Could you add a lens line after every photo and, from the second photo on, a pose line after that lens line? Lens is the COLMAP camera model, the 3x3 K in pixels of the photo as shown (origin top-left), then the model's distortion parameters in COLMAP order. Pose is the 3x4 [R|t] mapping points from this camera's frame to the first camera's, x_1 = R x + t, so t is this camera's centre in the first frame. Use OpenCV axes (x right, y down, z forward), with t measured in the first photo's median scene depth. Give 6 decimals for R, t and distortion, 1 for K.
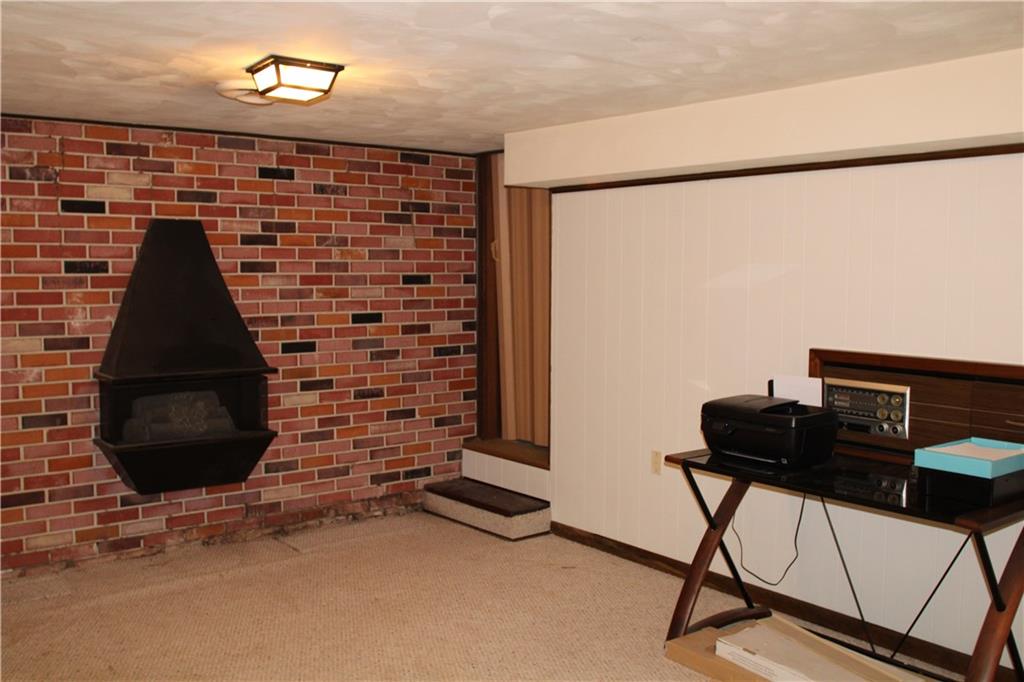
lens RADIAL K [[941.6, 0, 507.5], [0, 941.6, 339.0], [0, 0, 1]] dist [-0.070552, 0.036370]
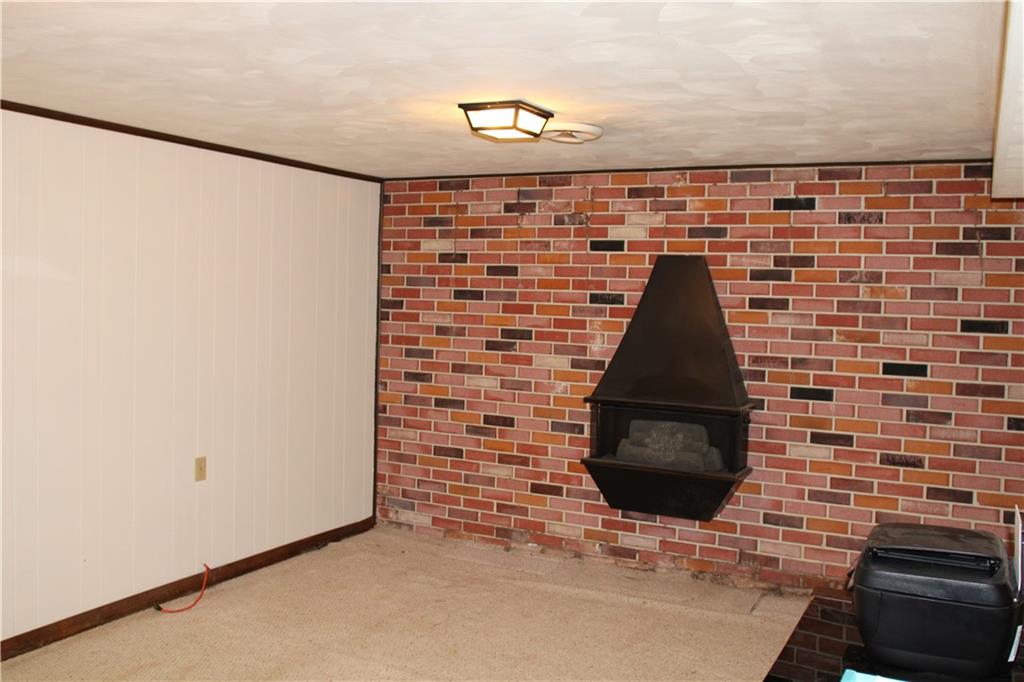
lens RADIAL K [[941.6, 0, 507.5], [0, 941.6, 339.0], [0, 0, 1]] dist [-0.070552, 0.036370]
pose [[0.427307, 0.052363, -0.902589, 0.478962], [-0.095940, 0.995311, 0.012322, -0.027826], [0.899002, 0.081329, 0.430327, 0.359196]]
